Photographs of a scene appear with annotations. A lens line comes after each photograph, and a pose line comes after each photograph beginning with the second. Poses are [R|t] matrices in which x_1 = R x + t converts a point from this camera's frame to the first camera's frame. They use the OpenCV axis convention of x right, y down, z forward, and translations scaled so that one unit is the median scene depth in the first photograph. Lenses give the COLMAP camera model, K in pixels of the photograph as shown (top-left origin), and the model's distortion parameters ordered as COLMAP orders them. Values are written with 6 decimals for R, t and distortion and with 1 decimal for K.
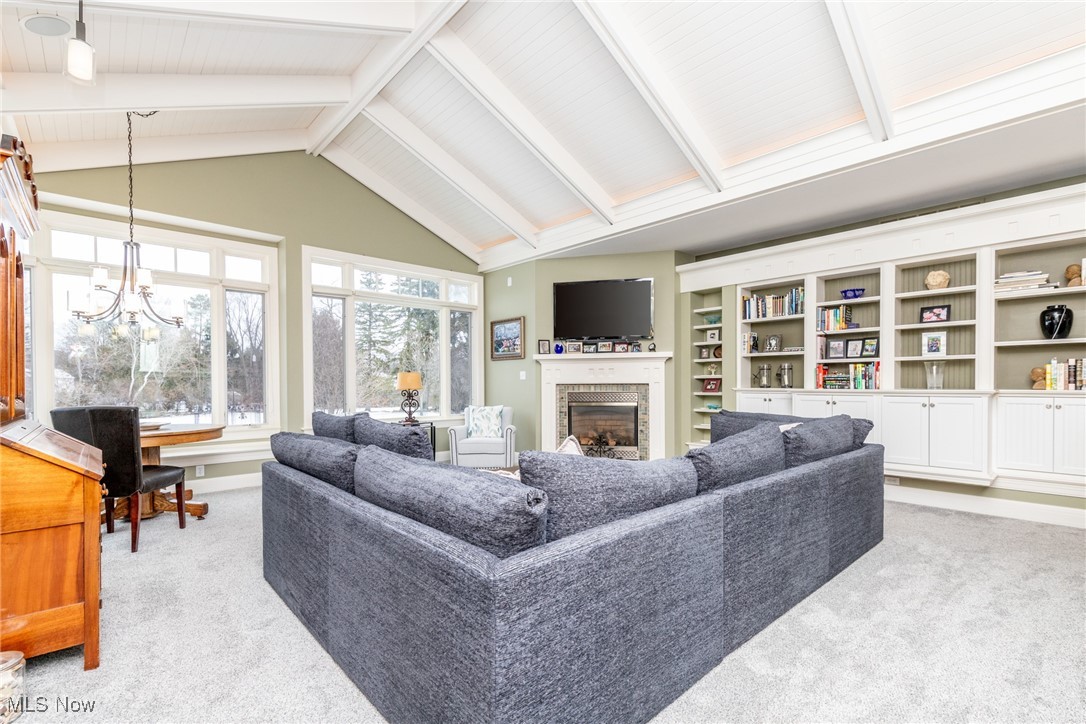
lens RADIAL K [[481.0, 0, 544.5], [0, 481.0, 391.5], [0, 0, 1]] dist [0.001579, 0.000181]
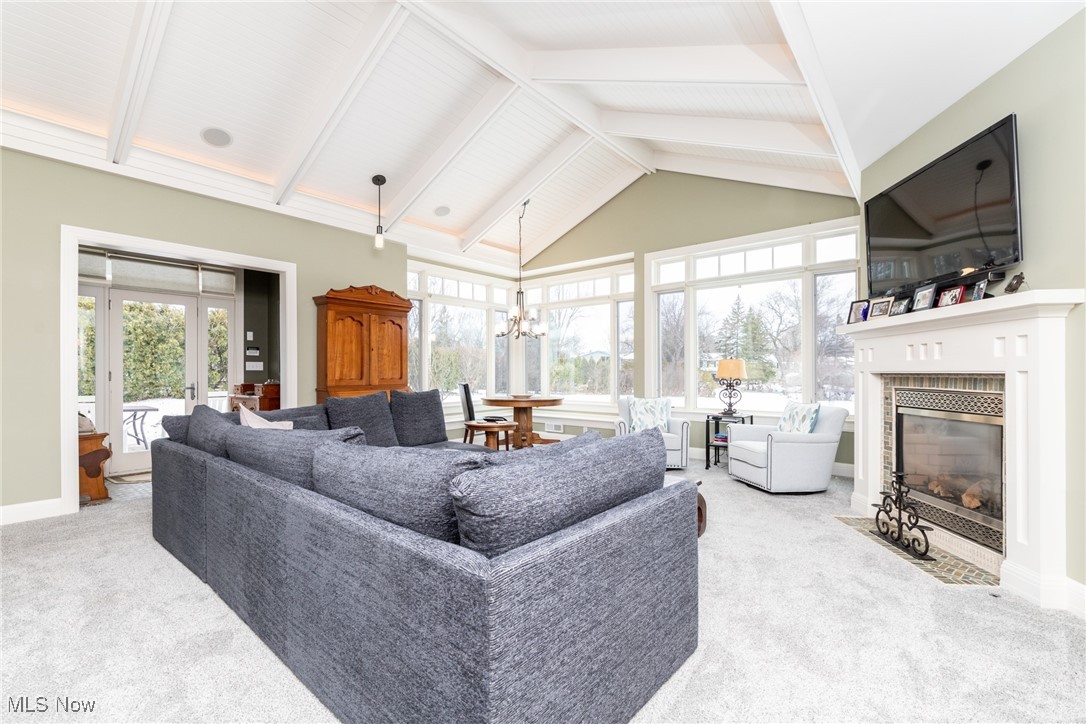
lens RADIAL K [[468.9, 0, 540.2], [0, 468.9, 369.7], [0, 0, 1]] dist [0.002501, -0.000109]
pose [[0.130175, 0.000141, -0.991491, 0.640430], [-0.015098, 0.999884, -0.001841, -0.015056], [0.991376, 0.015209, 0.130162, 0.630583]]
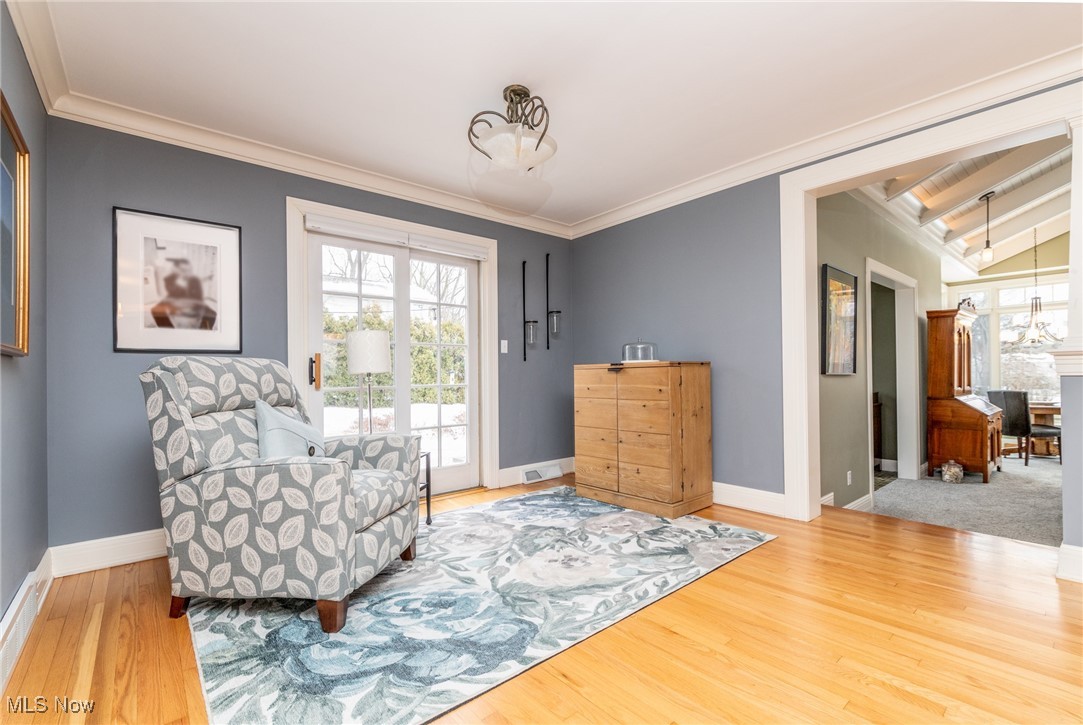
lens RADIAL K [[477.2, 0, 542.0], [0, 477.2, 372.7], [0, 0, 1]] dist [-0.000133, -0.000107]
pose [[-0.048340, -0.000390, -0.998831, 0.711737], [-0.004728, 0.999989, -0.000162, -0.020211], [0.998820, 0.004714, -0.048342, -0.525523]]
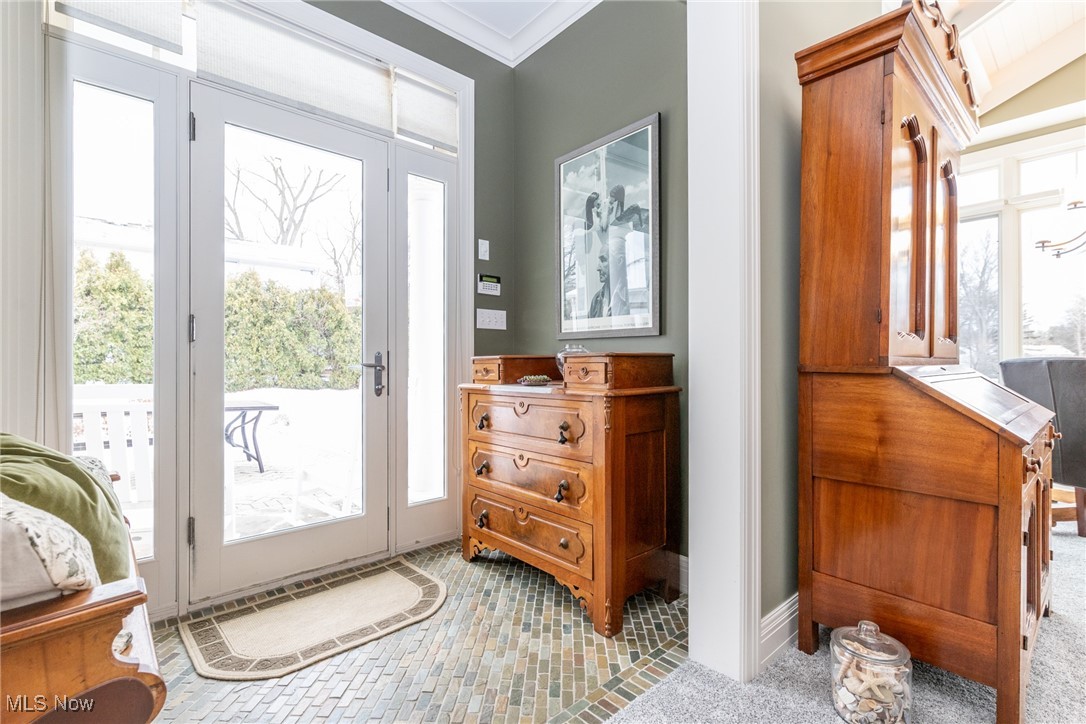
lens RADIAL K [[489.5, 0, 538.9], [0, 489.5, 360.4], [0, 0, 1]] dist [0.002838, 0.000416]
pose [[-0.032243, -0.001778, -0.999478, -0.092889], [-0.017446, 0.999847, -0.001216, 0.029603], [0.999328, 0.017398, -0.032269, 0.138322]]
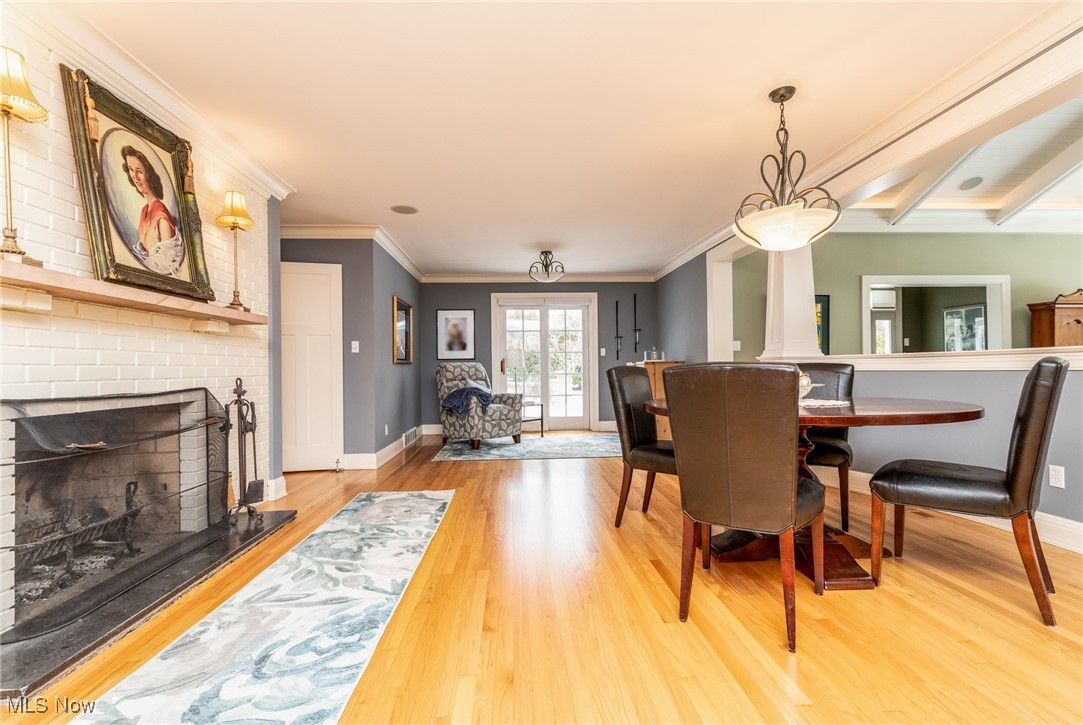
lens RADIAL K [[484.6, 0, 531.7], [0, 484.6, 364.3], [0, 0, 1]] dist [0.000556, -0.000050]
pose [[-0.651986, 0.003443, -0.758224, 1.140583], [-0.000057, 0.999989, 0.004591, -0.033610], [0.758231, 0.003037, -0.651979, 0.150064]]
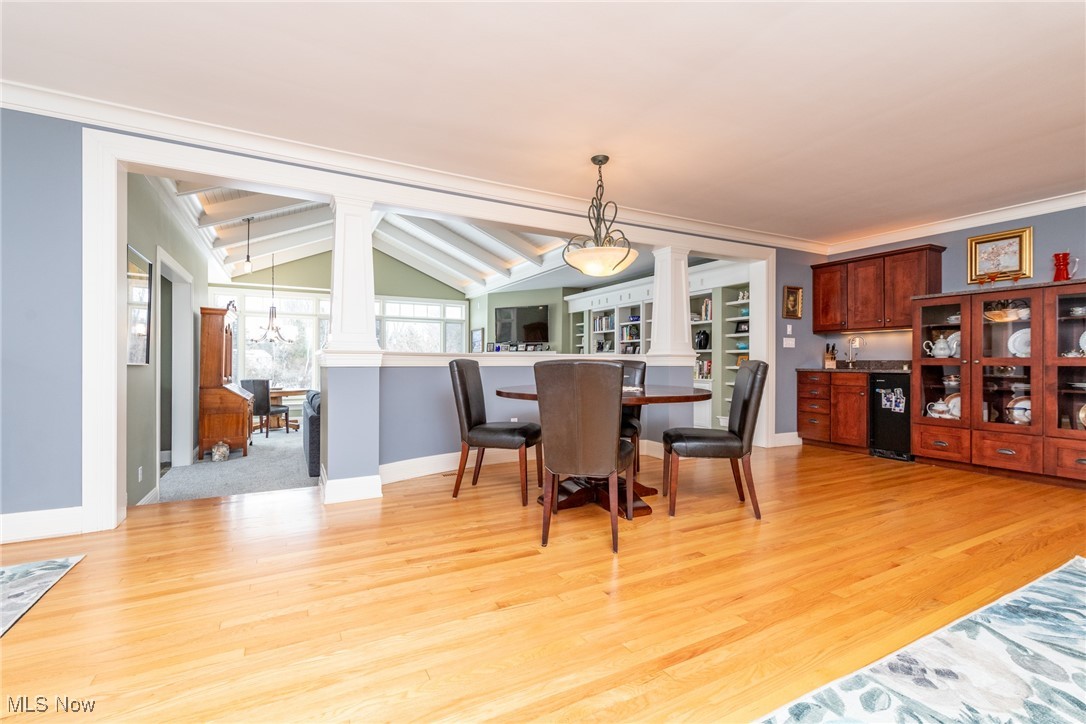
lens RADIAL K [[475.9, 0, 538.0], [0, 475.9, 364.0], [0, 0, 1]] dist [0.001128, 0.000324]
pose [[0.964074, 0.007798, -0.265521, 0.698479], [-0.011919, 0.999832, -0.013913, -0.018387], [0.265368, 0.016578, 0.964005, -0.610915]]
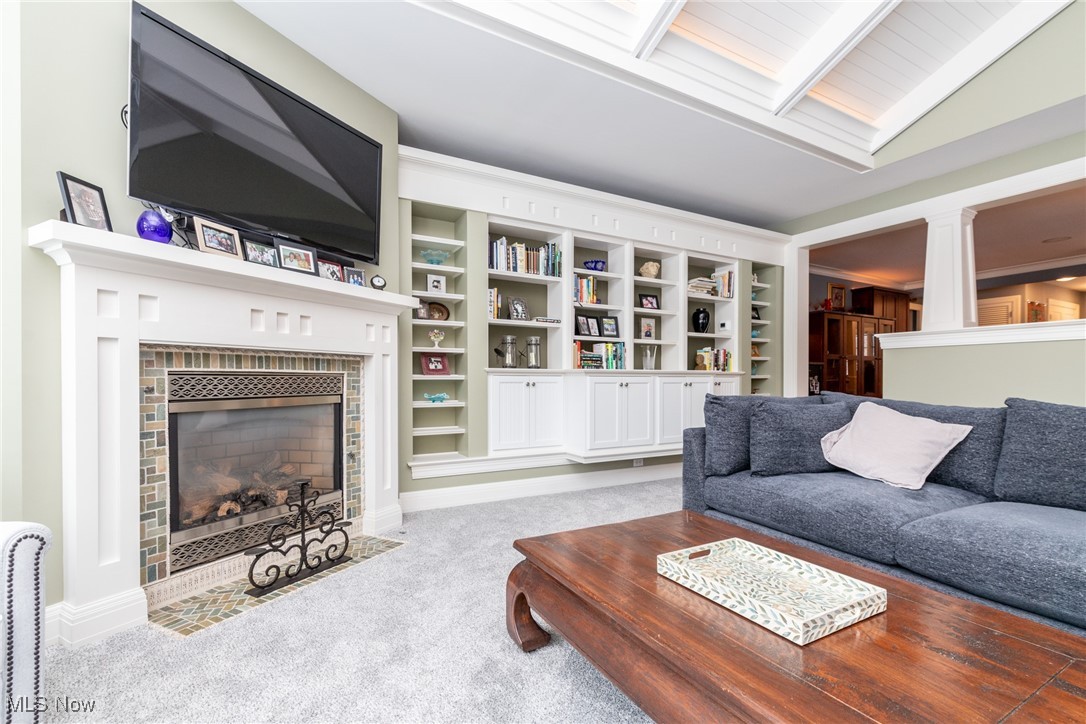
lens RADIAL K [[477.4, 0, 539.8], [0, 477.4, 382.1], [0, 0, 1]] dist [0.000294, 0.000027]
pose [[0.245842, -0.000864, 0.969309, -0.242046], [0.014745, 0.999887, -0.002849, 0.016235], [-0.969198, 0.014993, 0.245827, 0.817289]]
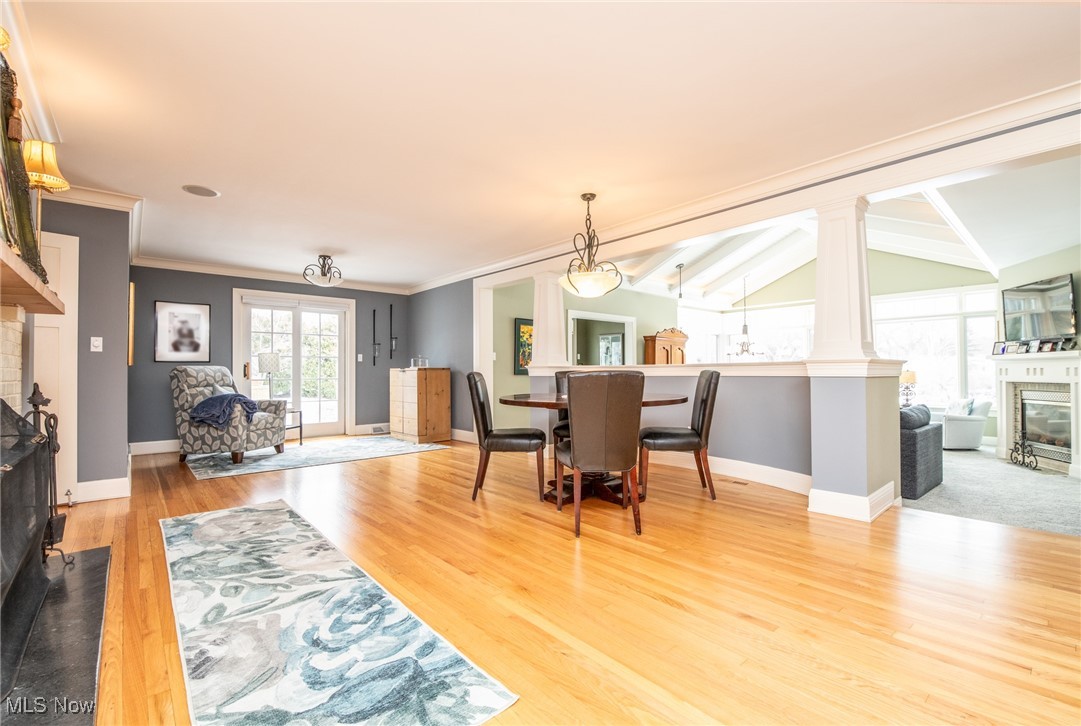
lens RADIAL K [[475.9, 0, 543.3], [0, 475.9, 363.7], [0, 0, 1]] dist [-0.018563, -0.000063]
pose [[-0.035751, -0.014807, -0.999251, 1.338896], [-0.013316, 0.999809, -0.014339, -0.032549], [0.999272, 0.012794, -0.035942, -0.016615]]
